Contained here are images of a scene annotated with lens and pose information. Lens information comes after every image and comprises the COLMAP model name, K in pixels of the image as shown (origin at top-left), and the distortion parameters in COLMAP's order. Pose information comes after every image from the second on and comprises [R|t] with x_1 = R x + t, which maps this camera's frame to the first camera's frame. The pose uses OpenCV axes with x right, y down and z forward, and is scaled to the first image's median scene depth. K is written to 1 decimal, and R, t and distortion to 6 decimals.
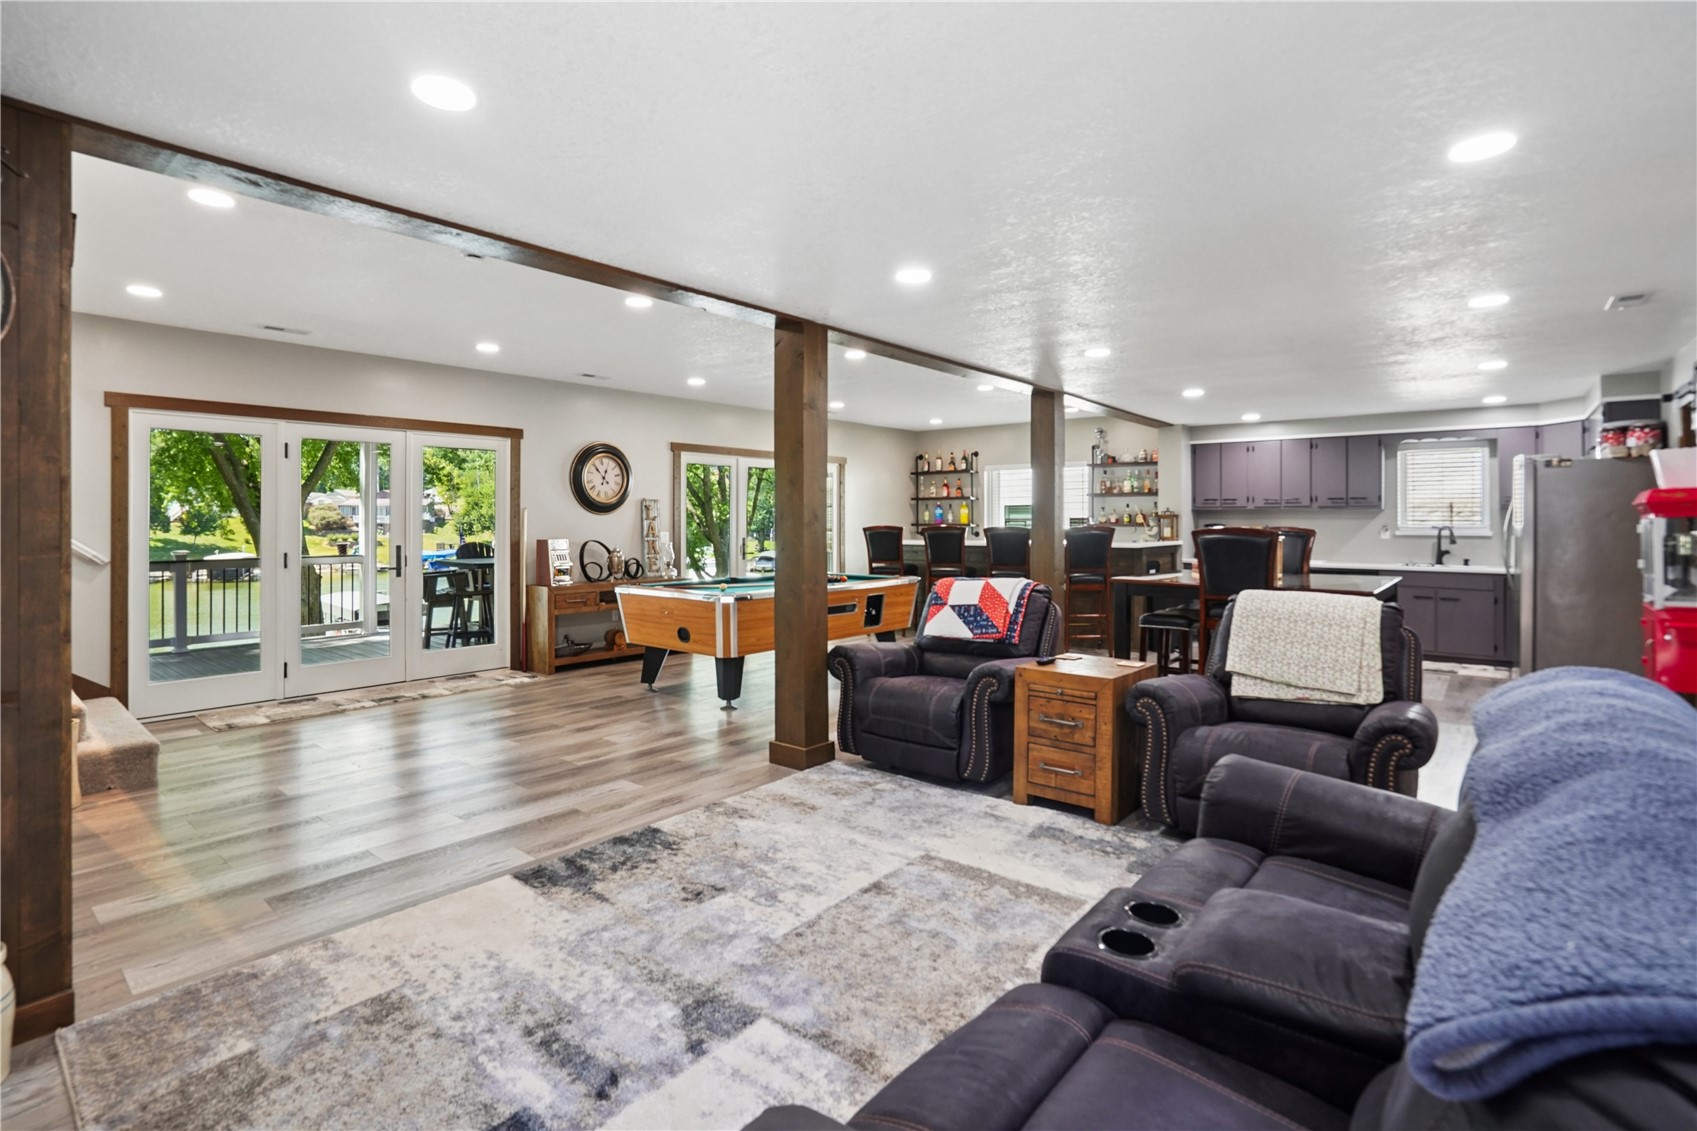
lens RADIAL K [[813.1, 0, 851.2], [0, 813.1, 532.0], [0, 0, 1]] dist [-0.047922, 0.012299]
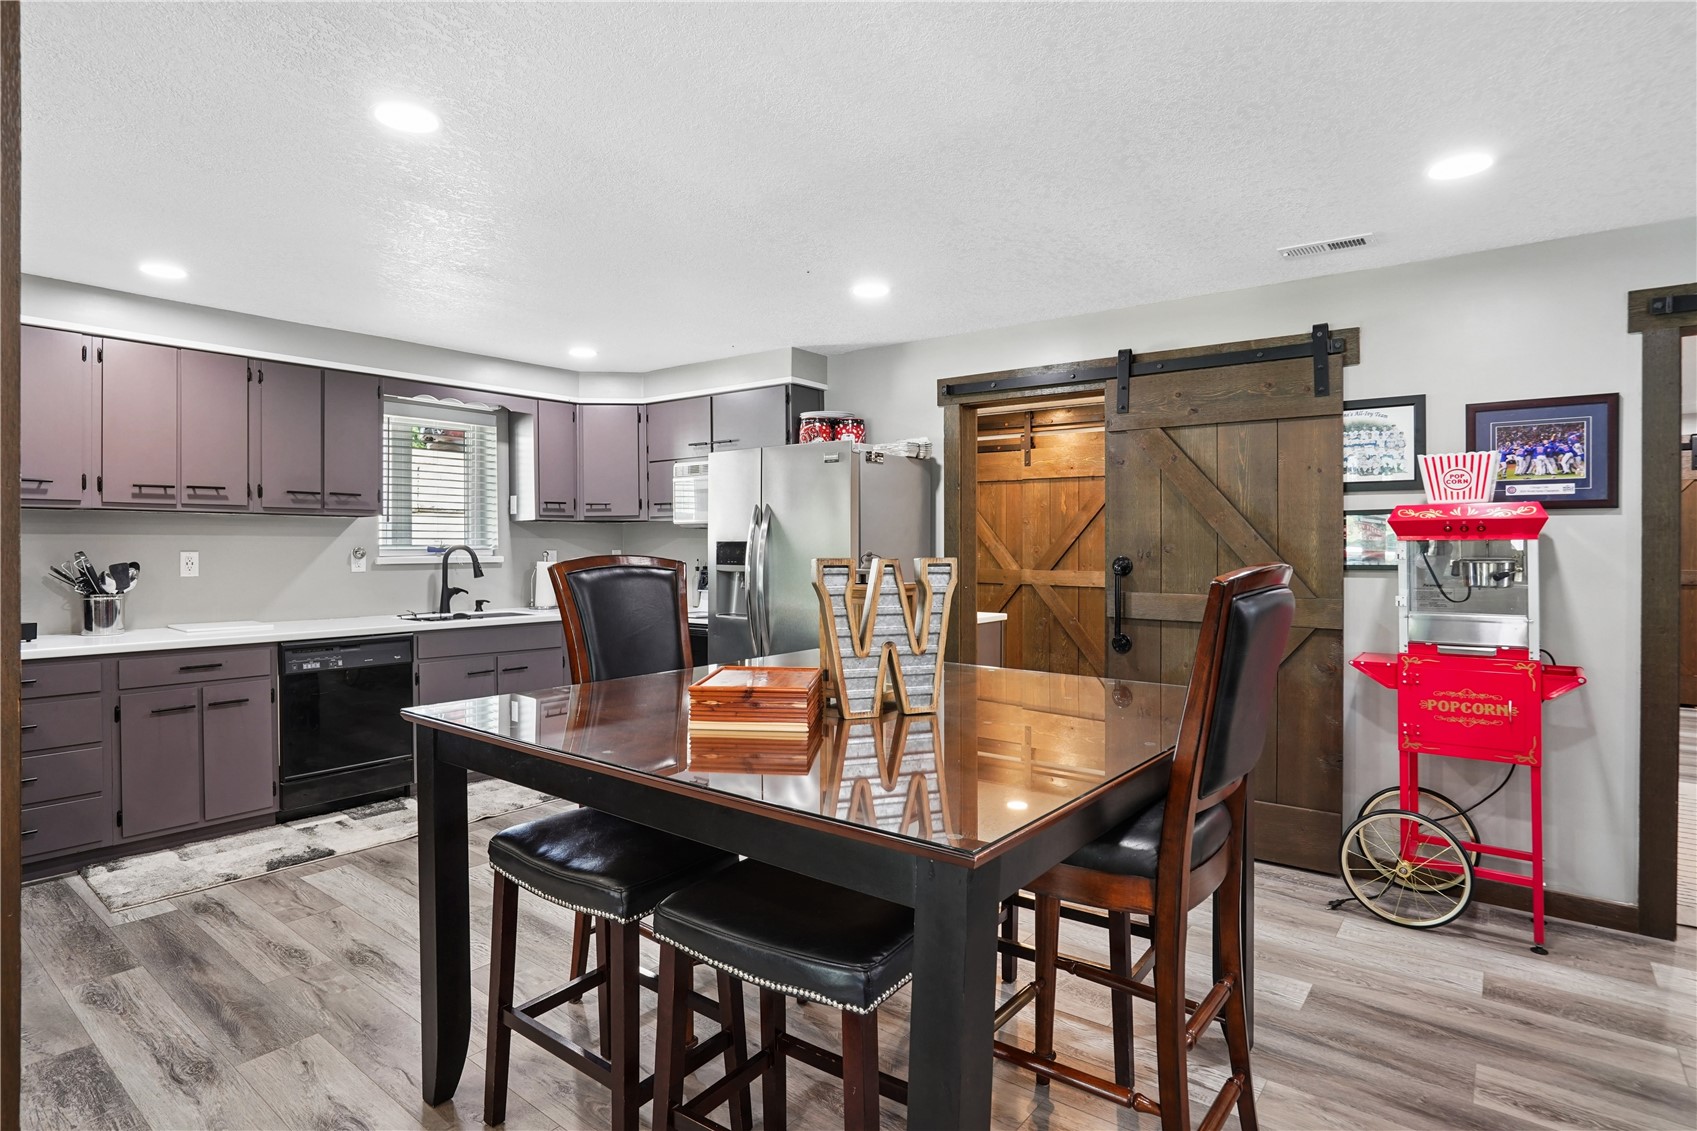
lens RADIAL K [[888.1, 0, 848.5], [0, 888.1, 565.5], [0, 0, 1]] dist [-0.000296, 0.000044]
pose [[-0.017428, -0.025347, 0.999527, 0.056624], [0.013554, 0.999581, 0.025585, -0.006753], [-0.999756, 0.013994, -0.017077, 0.682220]]
